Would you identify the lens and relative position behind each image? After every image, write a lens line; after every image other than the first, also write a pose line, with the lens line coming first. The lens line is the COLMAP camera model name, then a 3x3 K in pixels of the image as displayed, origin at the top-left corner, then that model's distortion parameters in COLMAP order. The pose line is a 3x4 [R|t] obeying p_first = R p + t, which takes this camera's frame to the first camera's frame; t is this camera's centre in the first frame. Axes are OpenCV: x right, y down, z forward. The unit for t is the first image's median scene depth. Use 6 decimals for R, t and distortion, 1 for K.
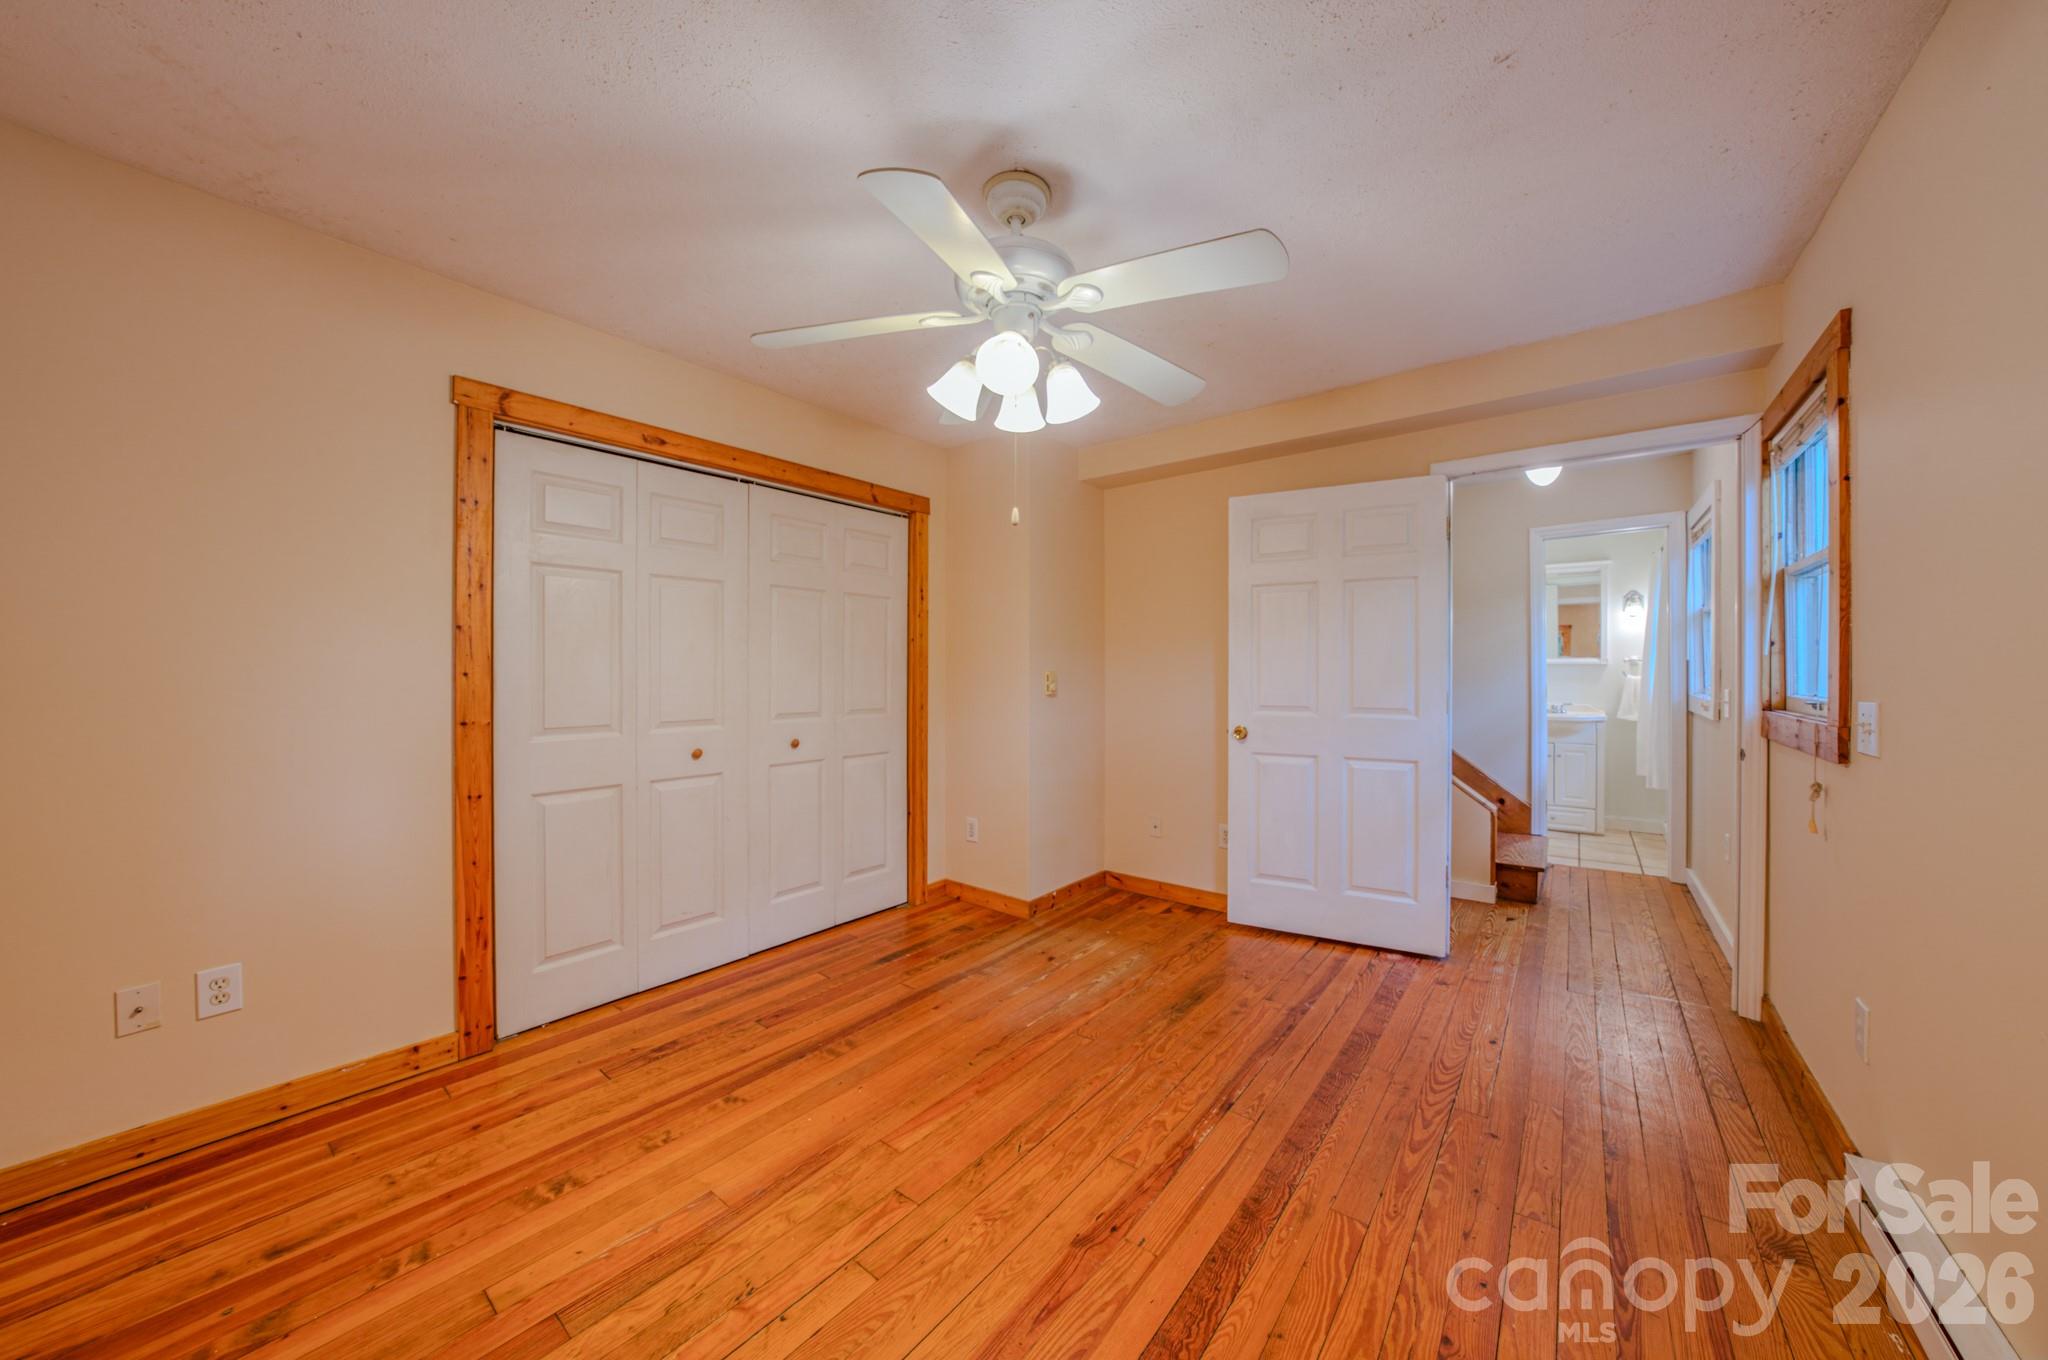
lens RADIAL K [[704.3, 0, 1023.3], [0, 704.3, 669.0], [0, 0, 1]] dist [-0.029779, 0.006356]
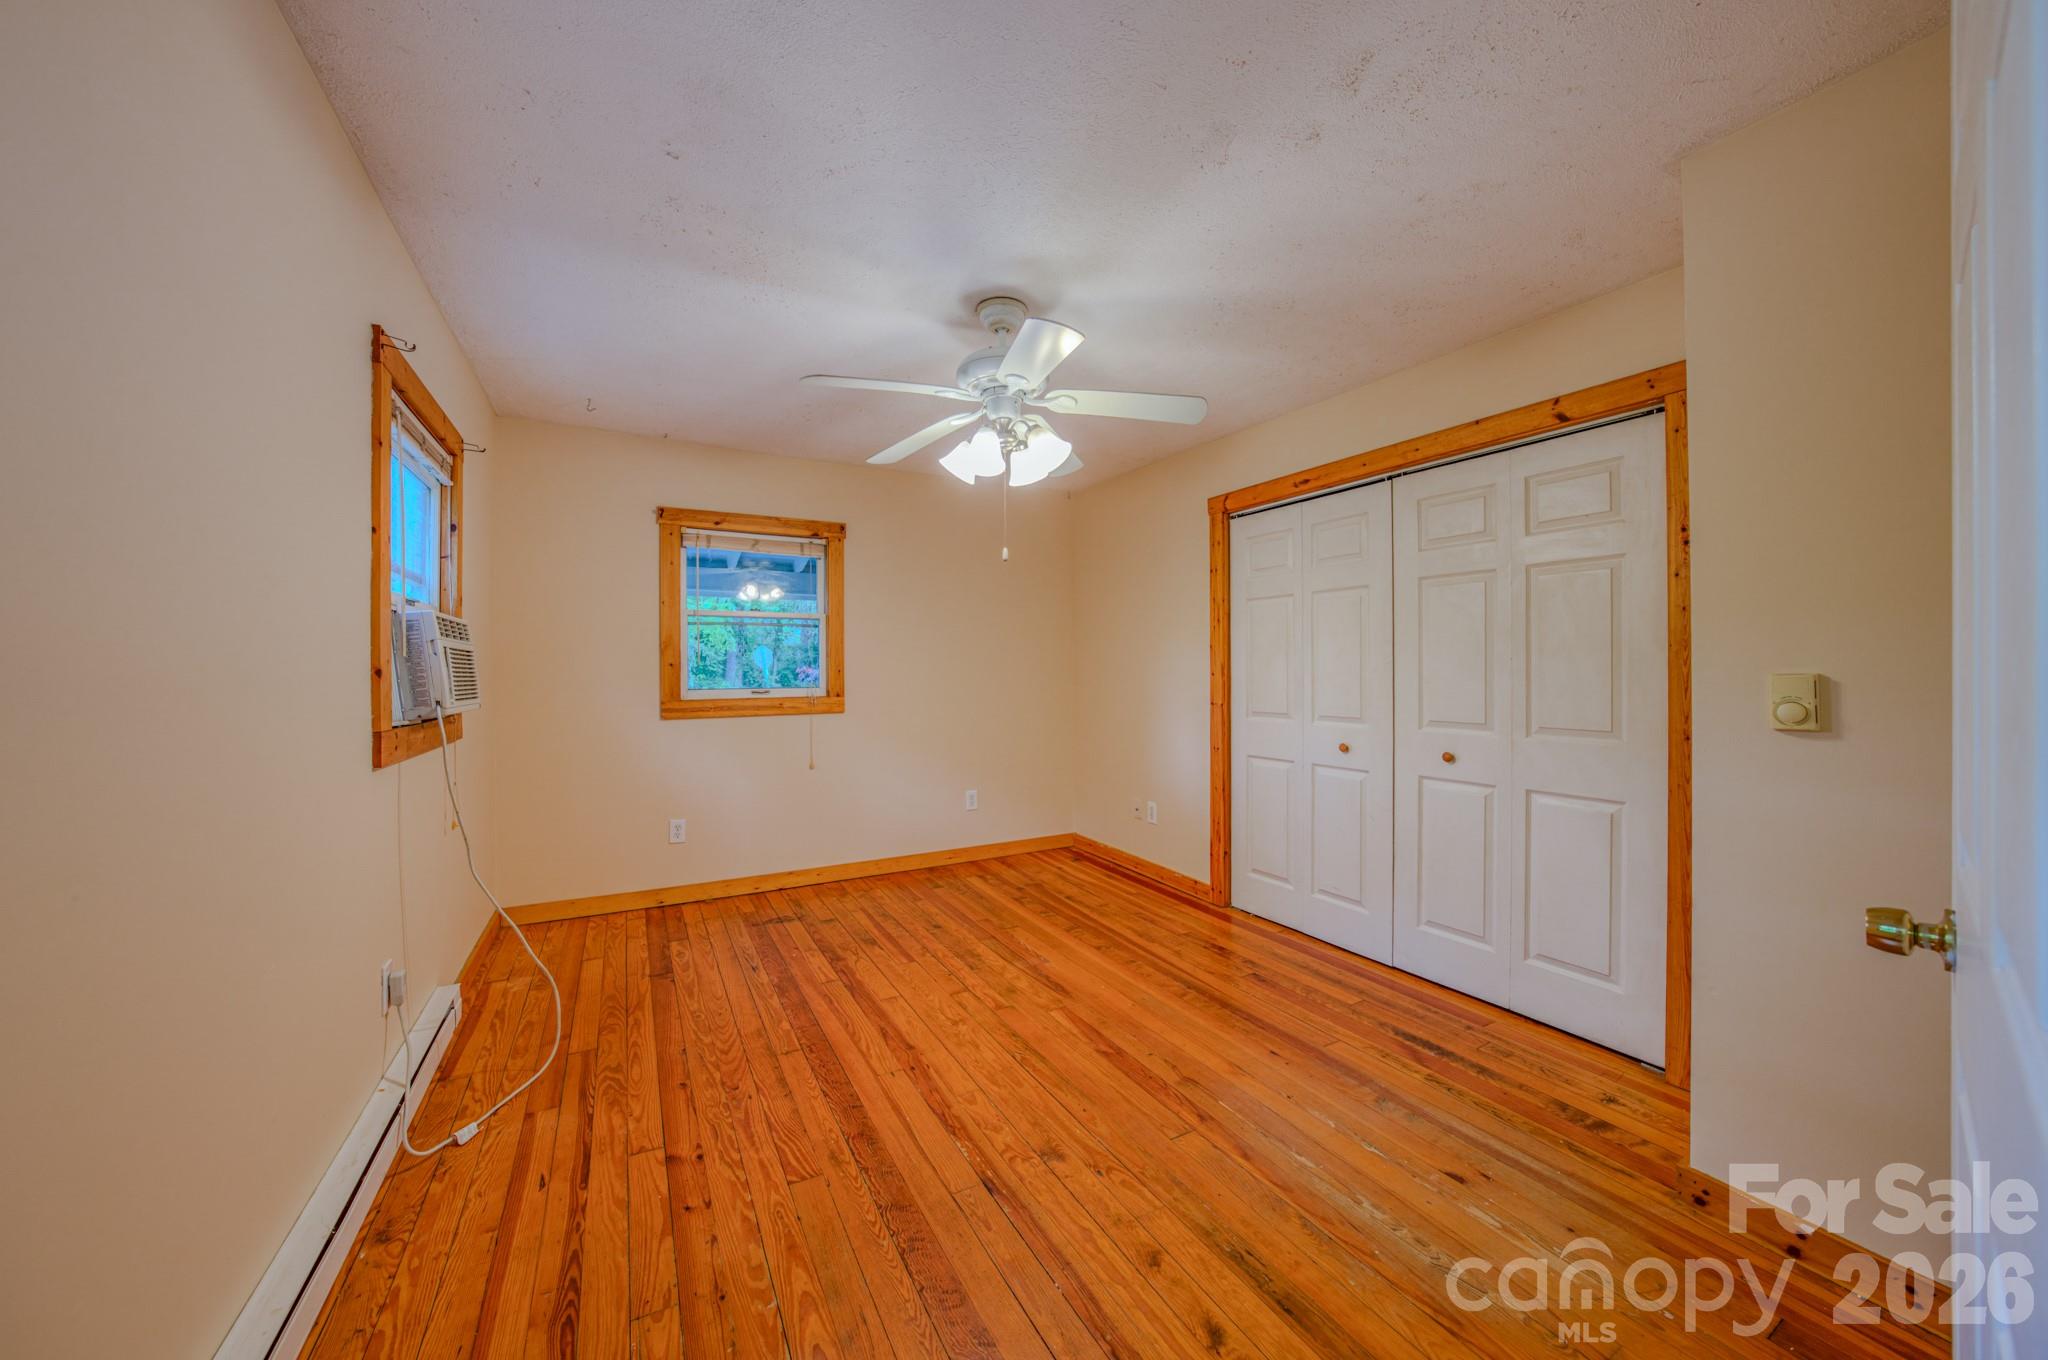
lens RADIAL K [[714.1, 0, 1023.6], [0, 714.1, 669.4], [0, 0, 1]] dist [-0.023568, 0.000293]
pose [[-0.379859, -0.004012, -0.925036, 0.831218], [0.002214, 0.999984, -0.005246, 0.003211], [0.925042, -0.004041, -0.379844, 1.058263]]
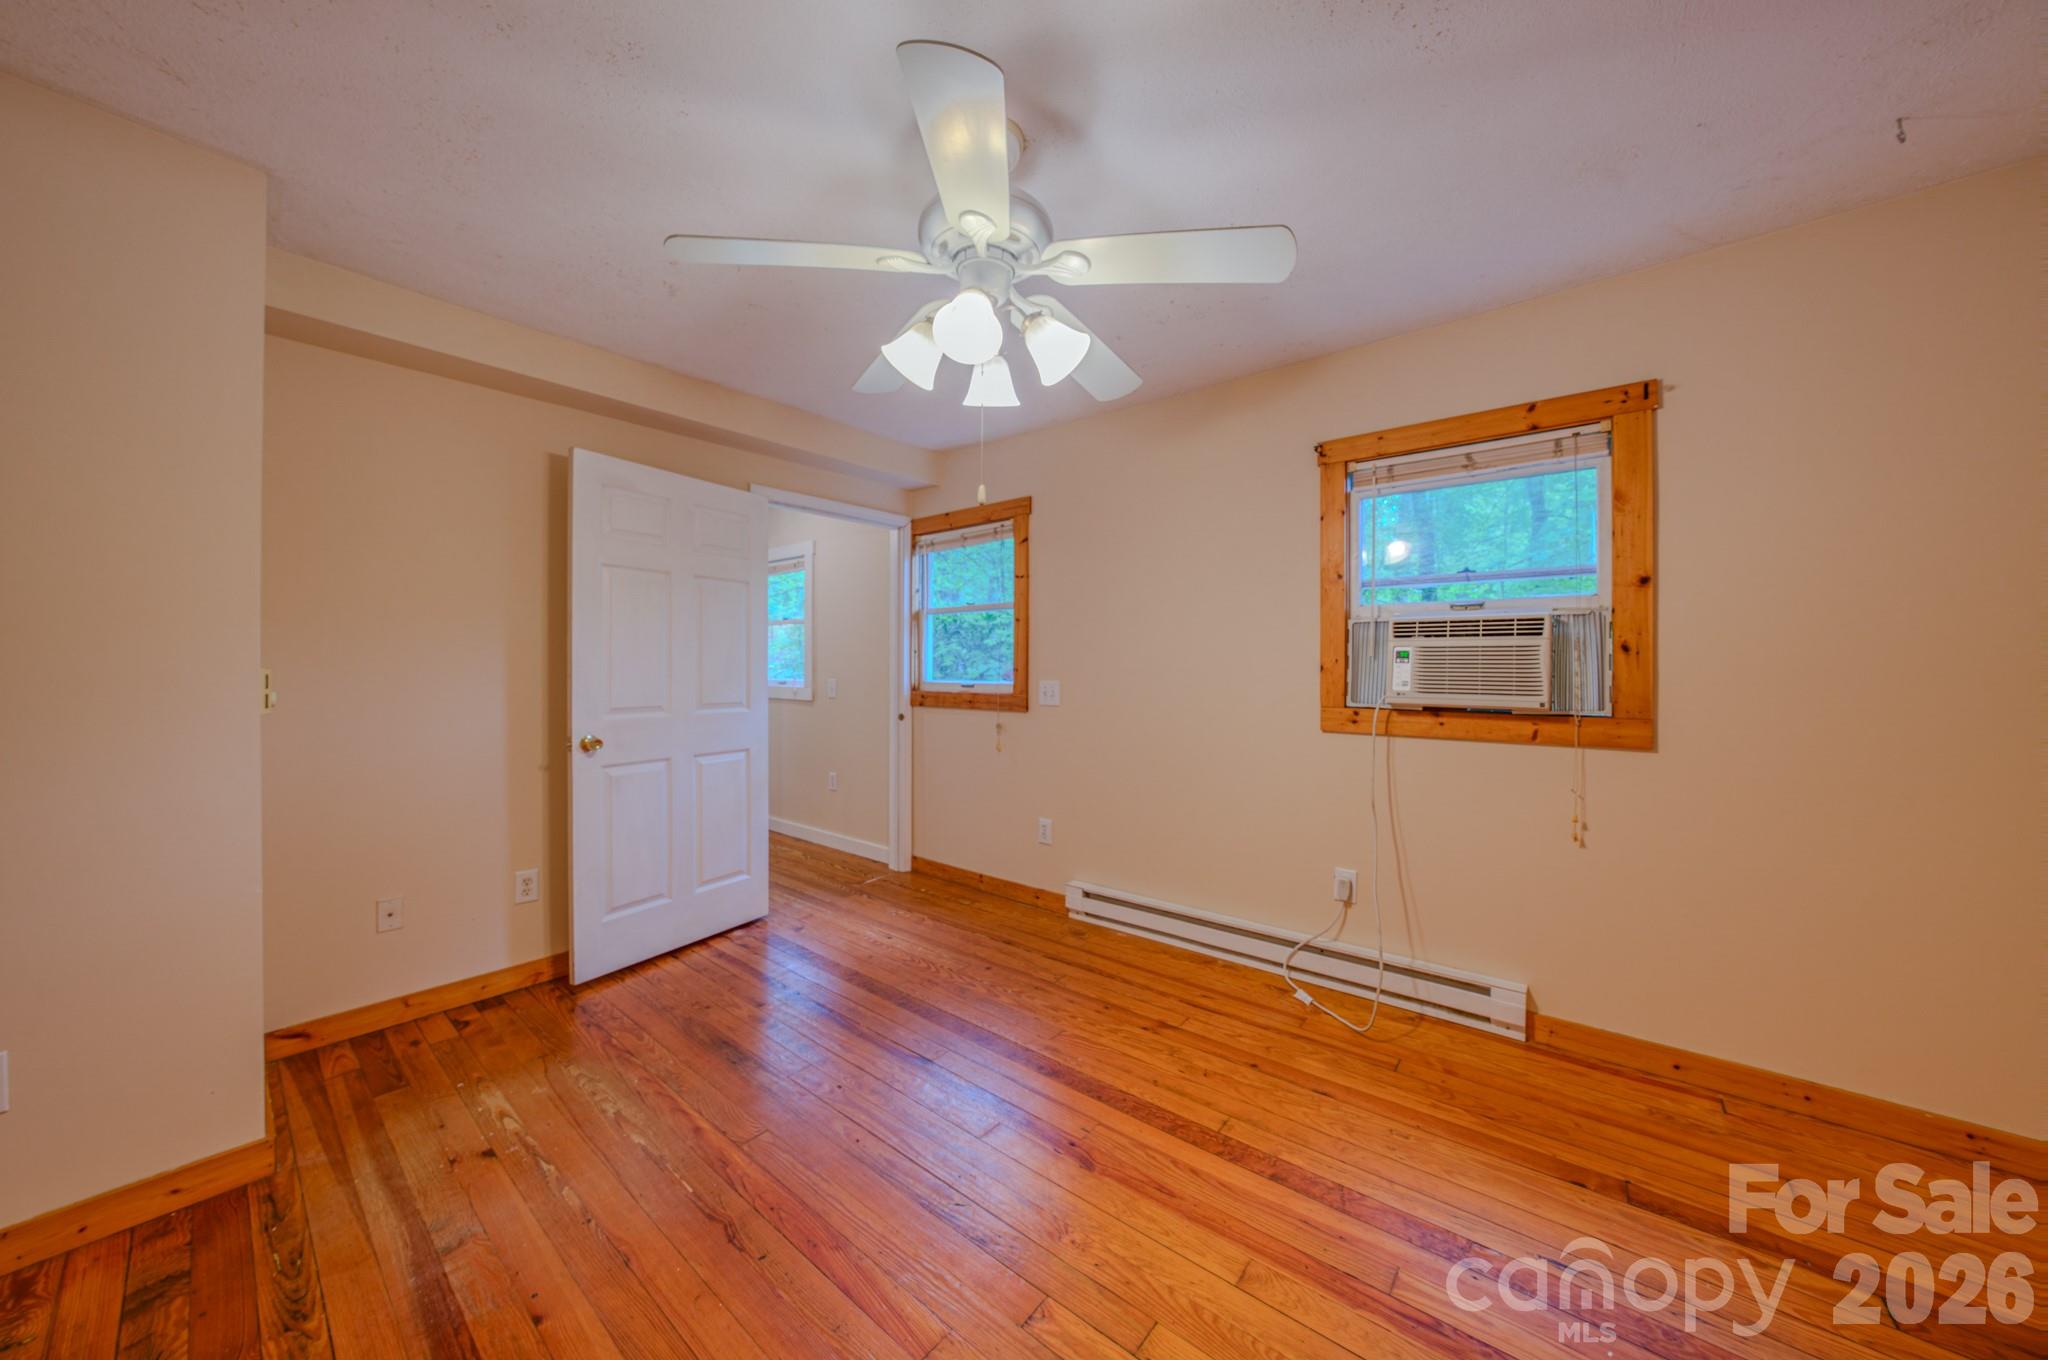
lens RADIAL K [[695.9, 0, 1020.6], [0, 695.9, 672.9], [0, 0, 1]] dist [-0.027811, 0.004694]
pose [[0.018687, -0.006148, 0.999806, -0.617396], [-0.003404, 0.999975, 0.006213, 0.003541], [-0.999820, -0.003520, 0.018665, 0.642593]]
